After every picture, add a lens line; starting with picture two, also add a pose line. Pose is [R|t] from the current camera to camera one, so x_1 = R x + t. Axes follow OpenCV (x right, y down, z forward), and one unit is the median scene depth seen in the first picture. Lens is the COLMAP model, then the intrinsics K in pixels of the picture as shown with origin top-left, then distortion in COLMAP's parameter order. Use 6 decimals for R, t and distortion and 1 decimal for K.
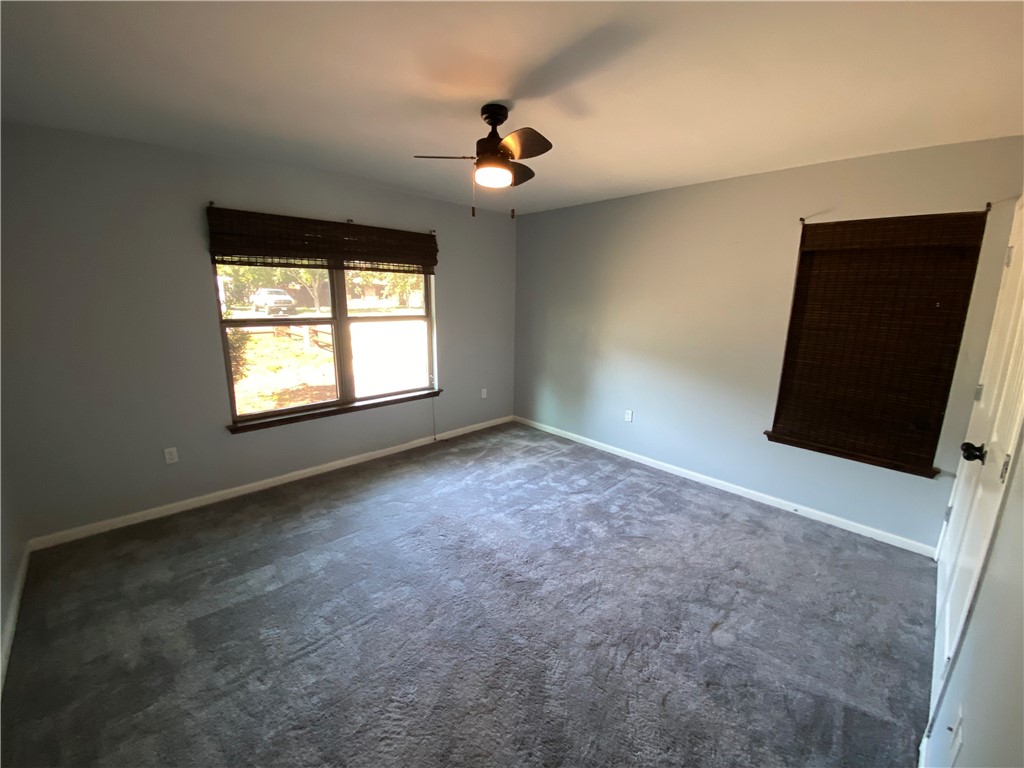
lens RADIAL K [[413.2, 0, 512.0], [0, 413.2, 382.1], [0, 0, 1]] dist [0.043950, -0.029521]
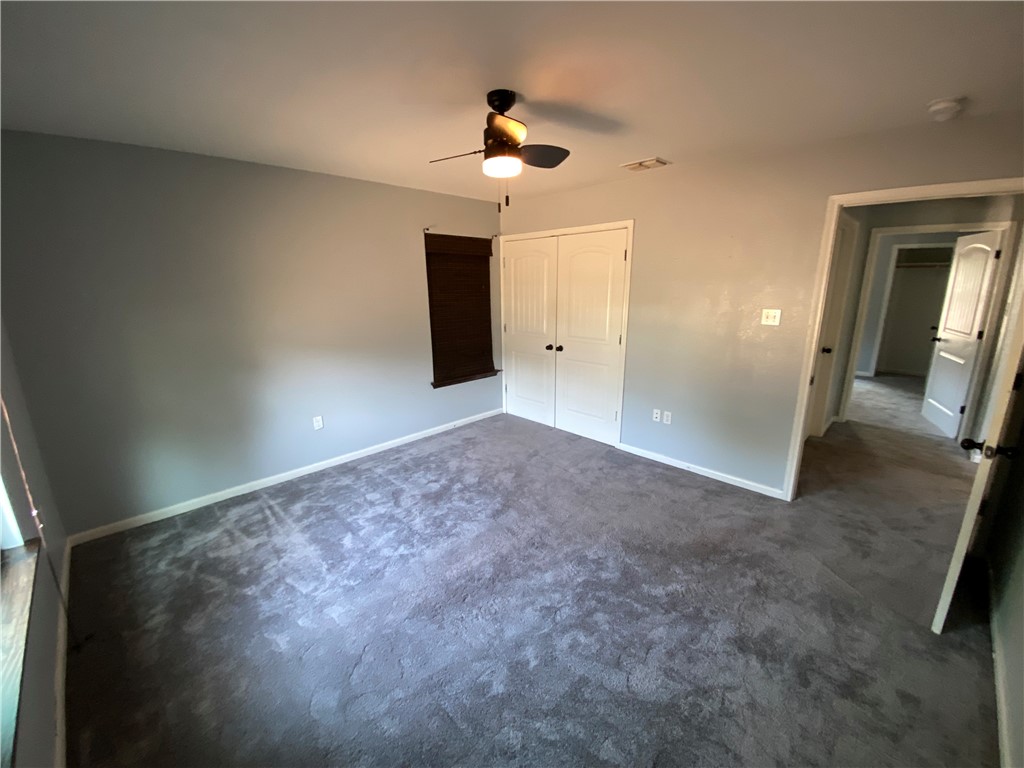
lens RADIAL K [[413.2, 0, 512.0], [0, 413.2, 382.1], [0, 0, 1]] dist [0.043950, -0.029521]
pose [[-0.022467, -0.252988, 0.967209, -0.645515], [0.214521, 0.943698, 0.251821, -0.153983], [-0.976461, 0.213144, 0.033069, 0.625525]]
